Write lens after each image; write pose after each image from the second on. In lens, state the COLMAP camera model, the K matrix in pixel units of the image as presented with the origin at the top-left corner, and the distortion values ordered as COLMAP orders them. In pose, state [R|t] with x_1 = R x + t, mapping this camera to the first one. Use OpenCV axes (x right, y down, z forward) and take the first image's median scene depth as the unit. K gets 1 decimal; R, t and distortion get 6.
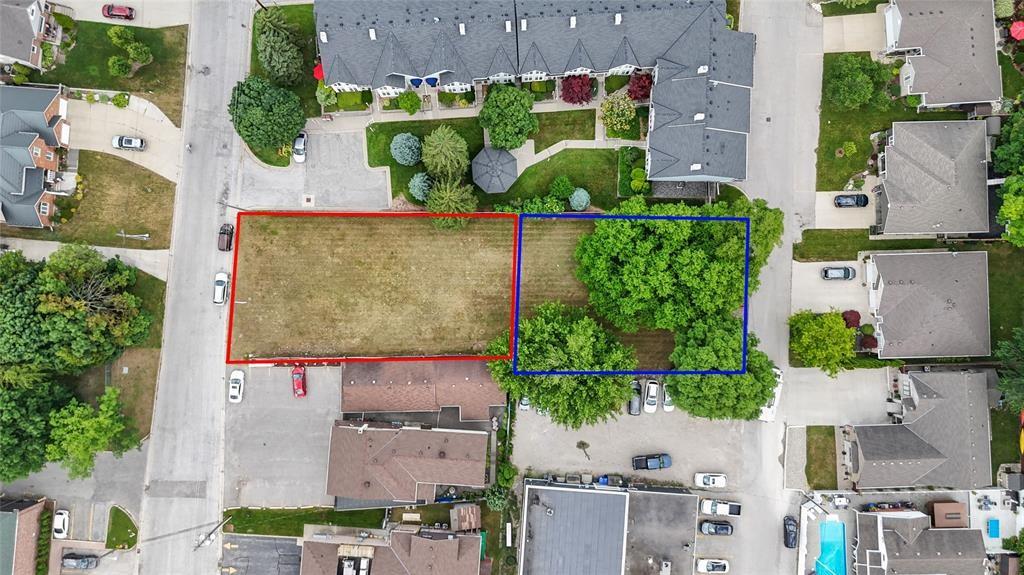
lens RADIAL K [[717.4, 0, 508.4], [0, 717.4, 292.9], [0, 0, 1]] dist [0.073838, -0.078912]
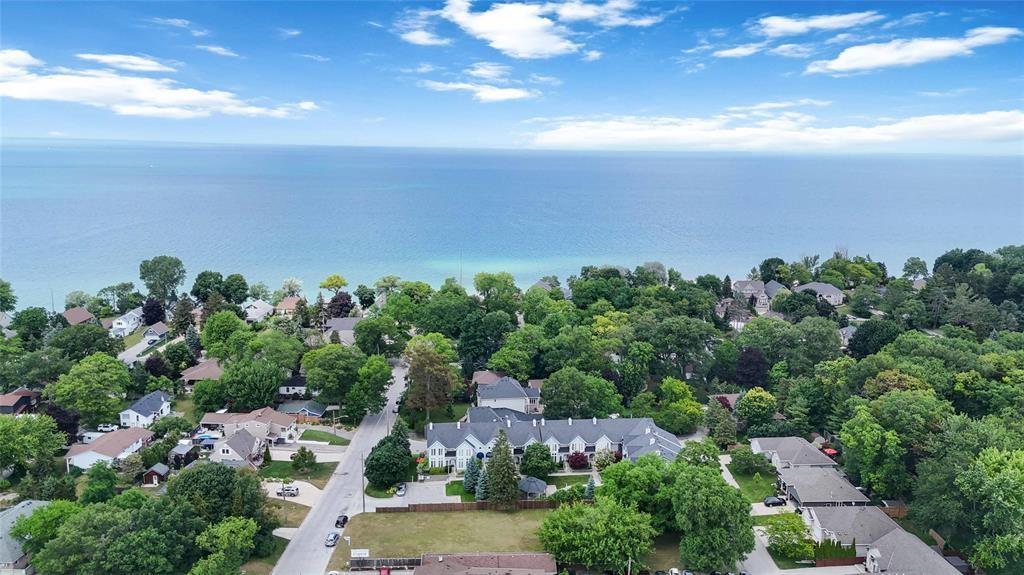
lens RADIAL K [[717.4, 0, 508.4], [0, 717.4, 292.9], [0, 0, 1]] dist [0.073838, -0.078912]
pose [[0.998873, -0.005396, 0.047150, -0.141169], [0.047211, 0.214084, -0.975674, 1.250793], [-0.004830, 0.976800, 0.214098, 0.290506]]
